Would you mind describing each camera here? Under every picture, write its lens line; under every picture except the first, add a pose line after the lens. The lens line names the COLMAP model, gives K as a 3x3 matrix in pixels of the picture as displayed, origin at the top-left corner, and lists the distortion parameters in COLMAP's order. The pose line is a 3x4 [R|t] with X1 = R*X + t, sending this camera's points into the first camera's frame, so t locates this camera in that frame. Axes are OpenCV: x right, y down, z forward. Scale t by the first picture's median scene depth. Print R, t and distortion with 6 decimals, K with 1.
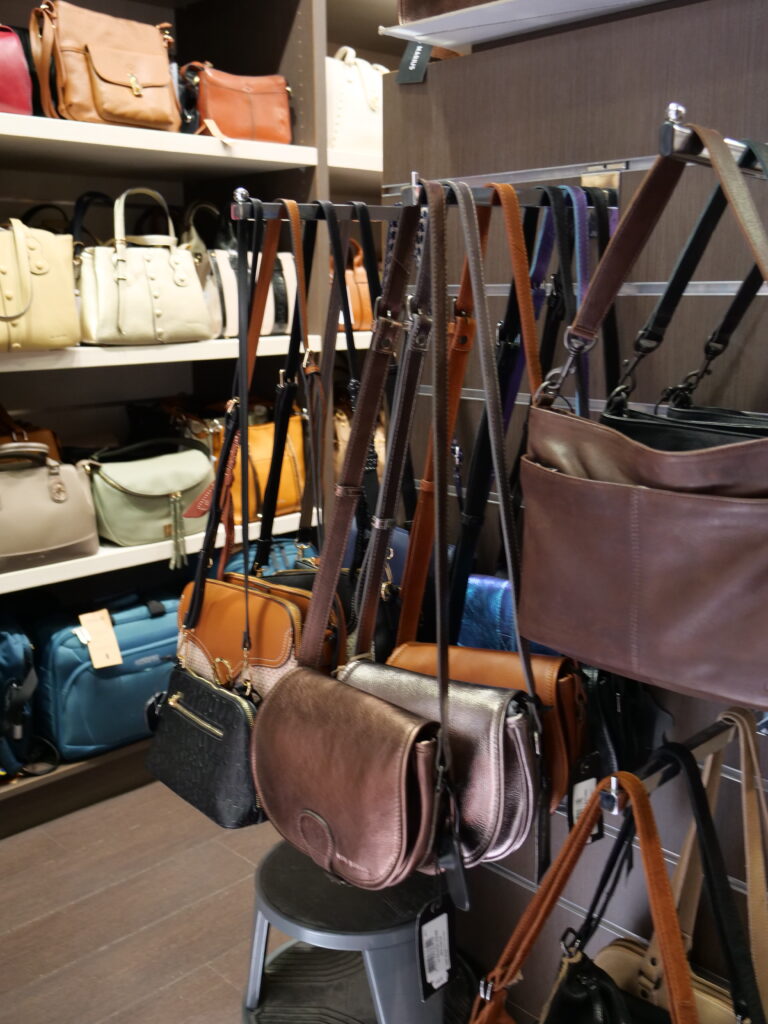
lens RADIAL K [[1029.7, 0, 384.0], [0, 1029.7, 512.0], [0, 0, 1]] dist [0.048248, -0.007658]
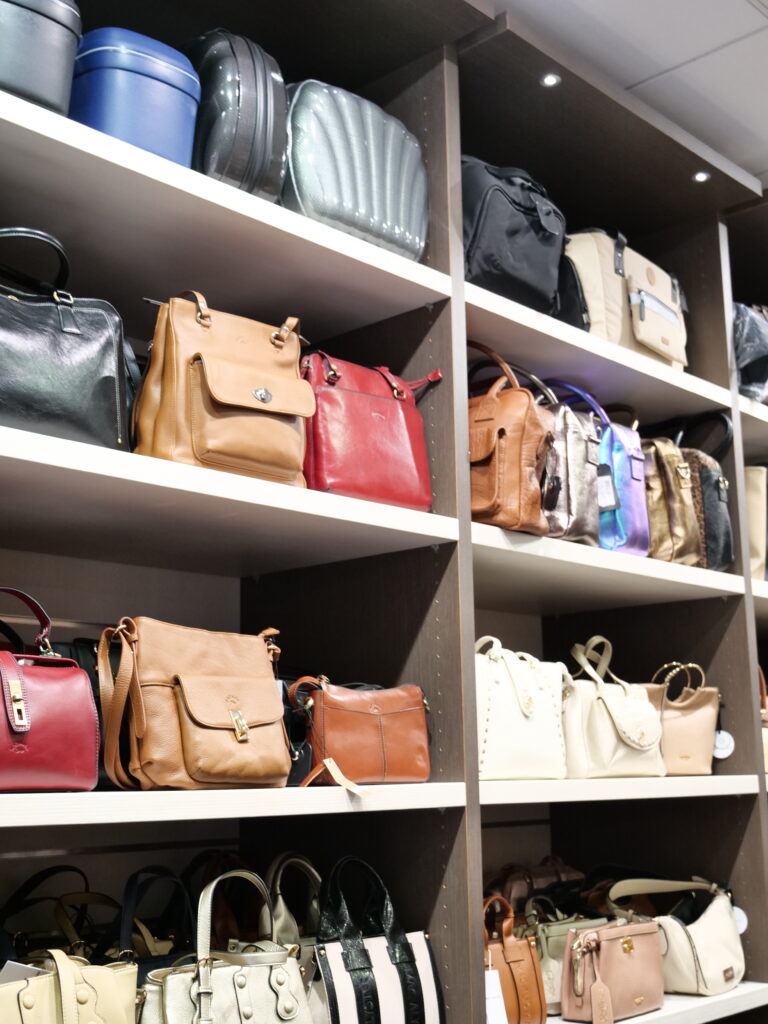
lens RADIAL K [[1287.1, 0, 384.0], [0, 1287.1, 512.0], [0, 0, 1]] dist [-0.027791, -0.026129]
pose [[0.998901, 0.002056, 0.046821, -0.181909], [0.017034, 0.914793, -0.403564, -0.194708], [-0.043661, 0.403918, 0.913752, 0.167983]]
